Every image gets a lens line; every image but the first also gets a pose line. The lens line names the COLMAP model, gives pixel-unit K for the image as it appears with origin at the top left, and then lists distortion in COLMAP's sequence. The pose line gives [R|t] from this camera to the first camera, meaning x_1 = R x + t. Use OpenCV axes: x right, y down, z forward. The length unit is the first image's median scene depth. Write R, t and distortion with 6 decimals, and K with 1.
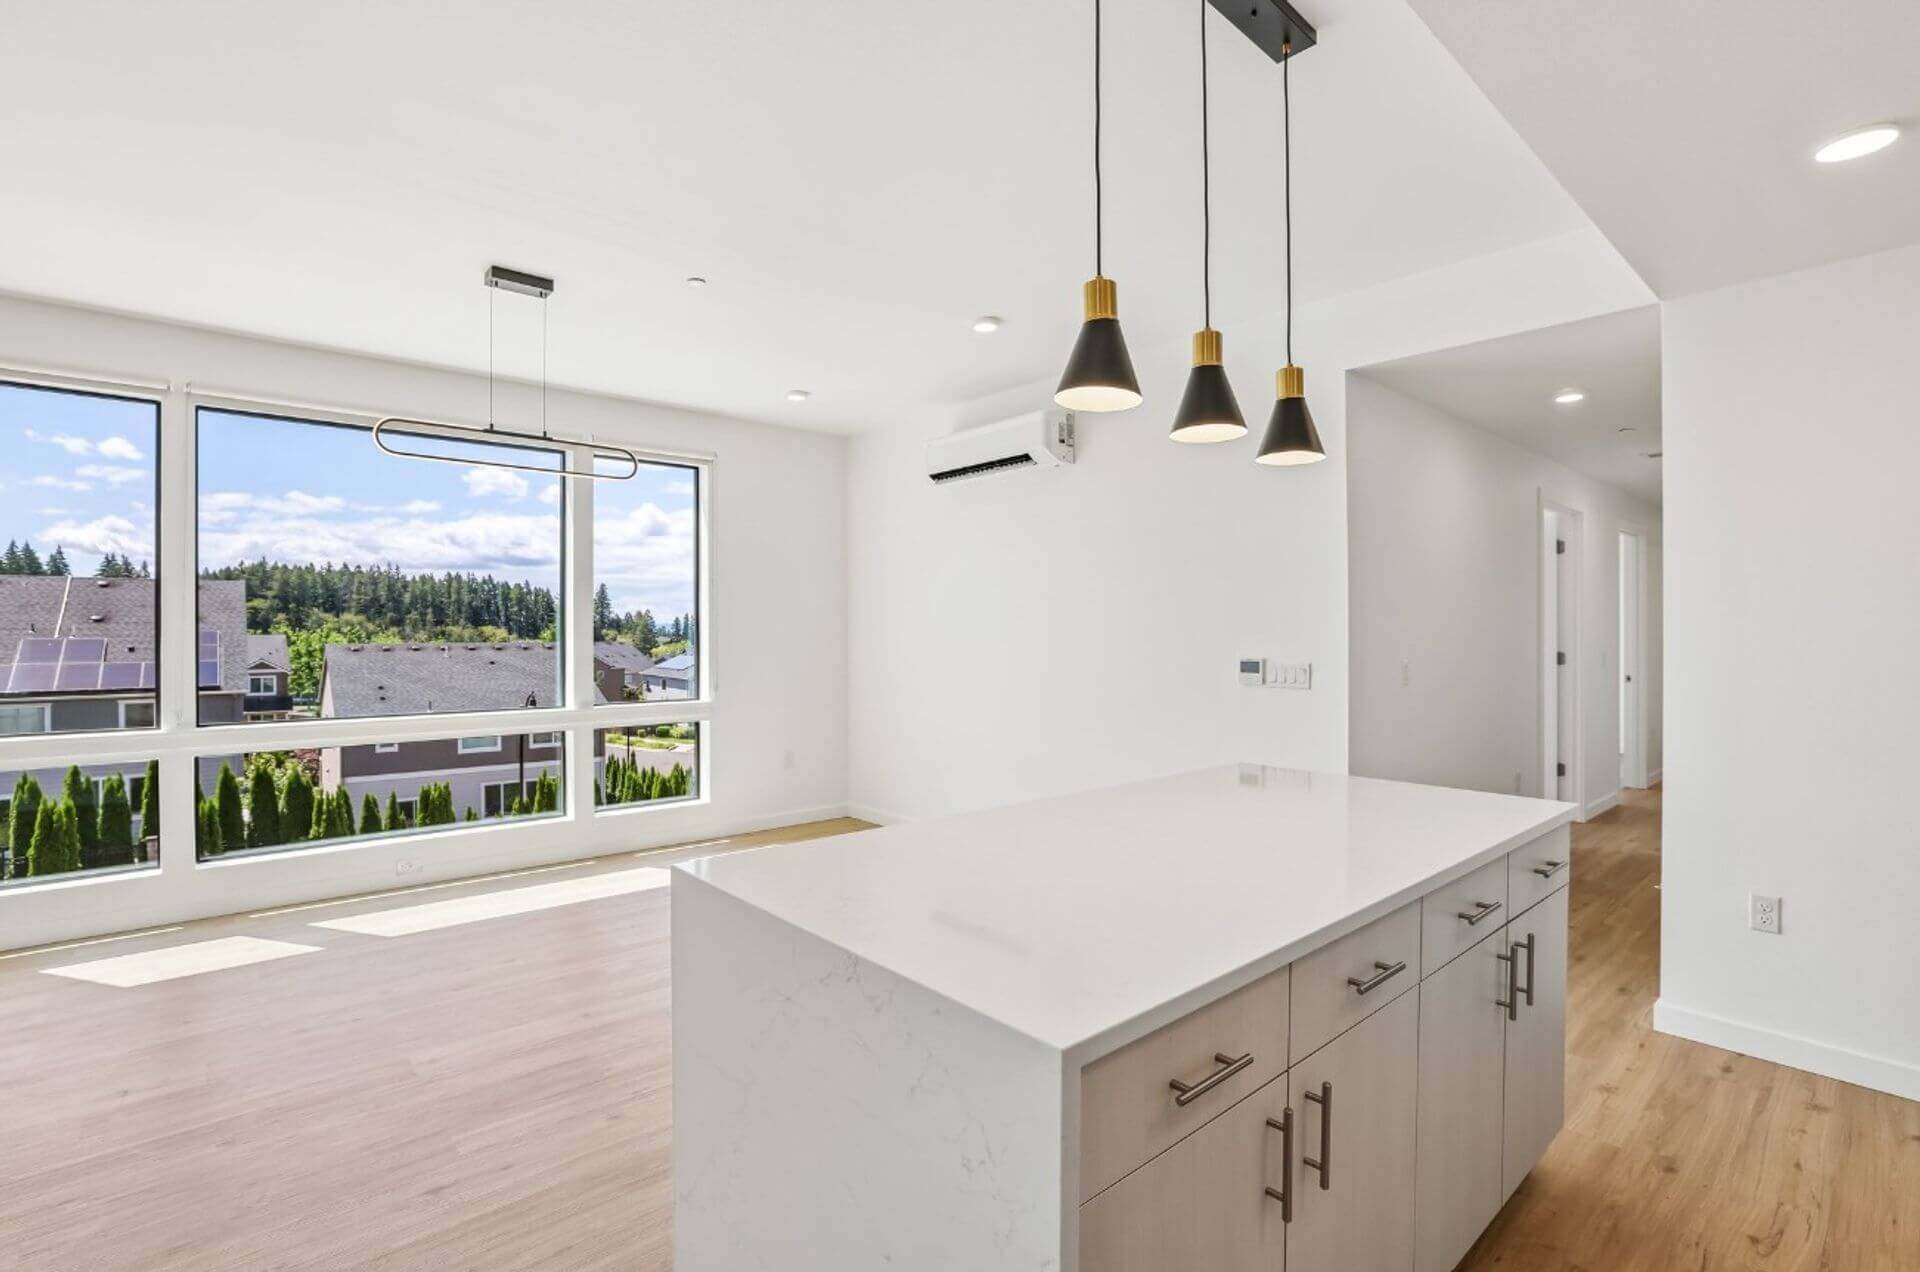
lens RADIAL K [[851.0, 0, 960.0], [0, 851.0, 636.0], [0, 0, 1]] dist [-0.001236, -0.000072]
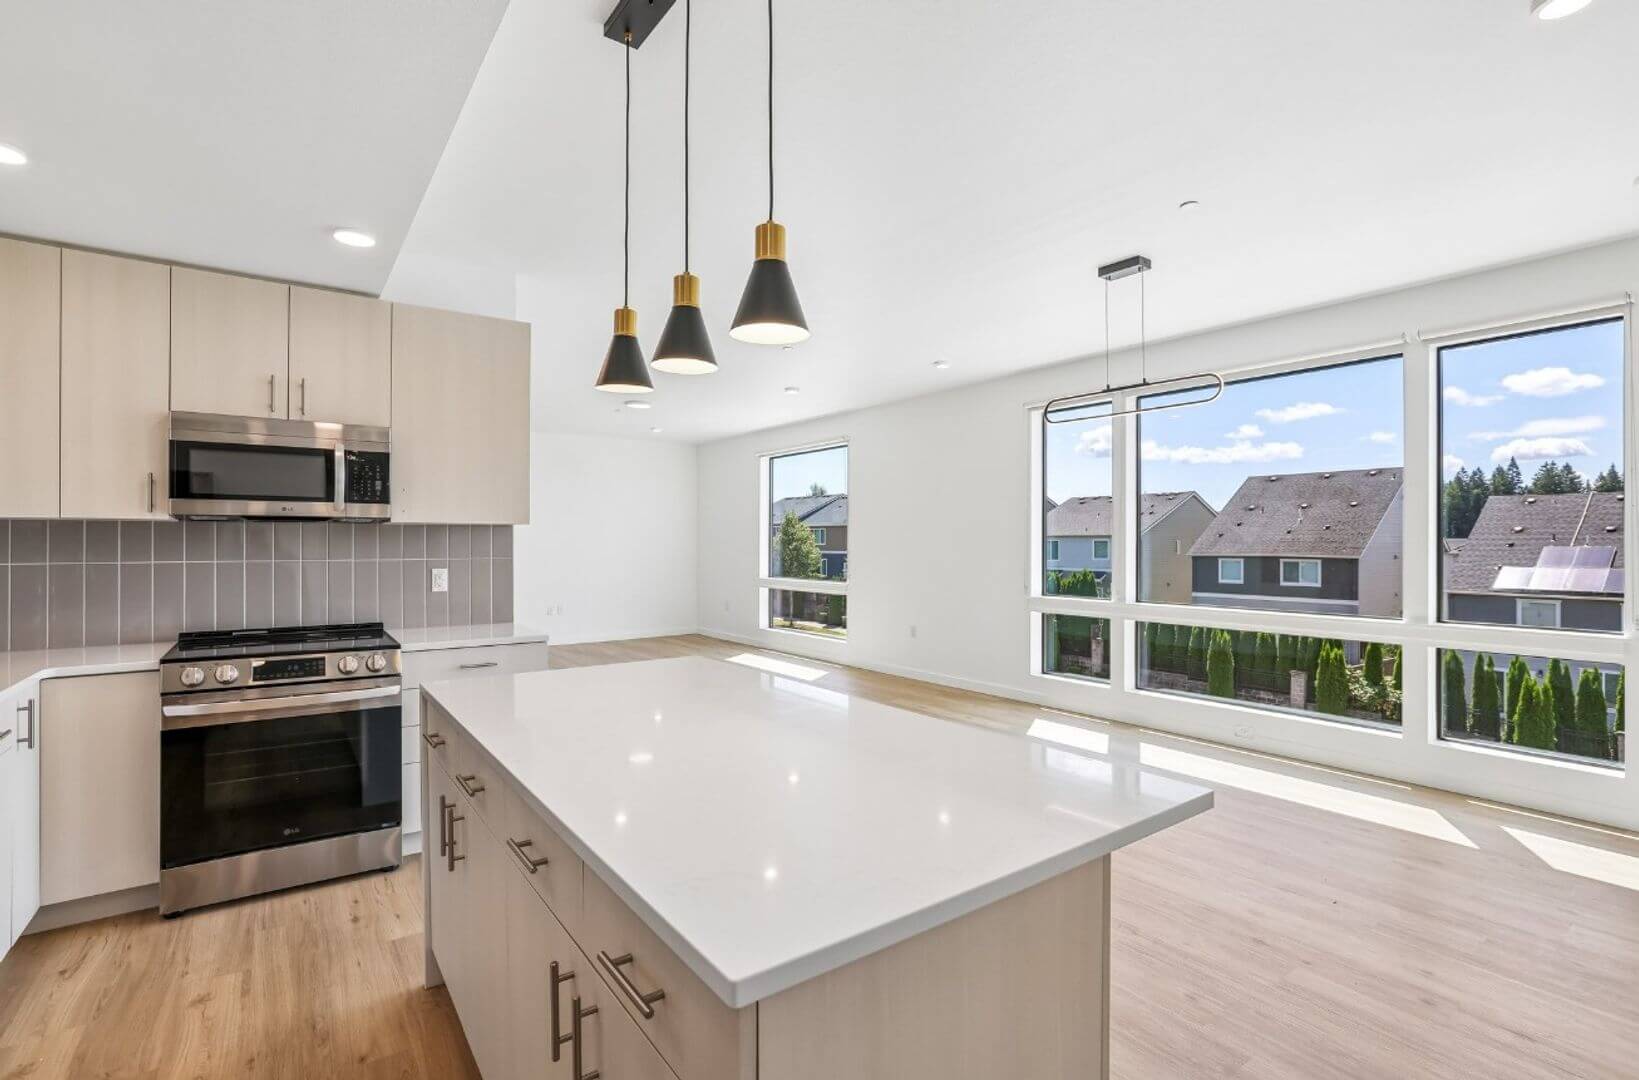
lens RADIAL K [[757.8, 0, 819.5], [0, 757.8, 540.0], [0, 0, 1]] dist [-0.020614, 0.000393]
pose [[-0.082671, 0.002840, -0.996573, 0.071787], [-0.008564, 0.999957, 0.003560, -0.000879], [0.996540, 0.008829, -0.082643, 0.070810]]
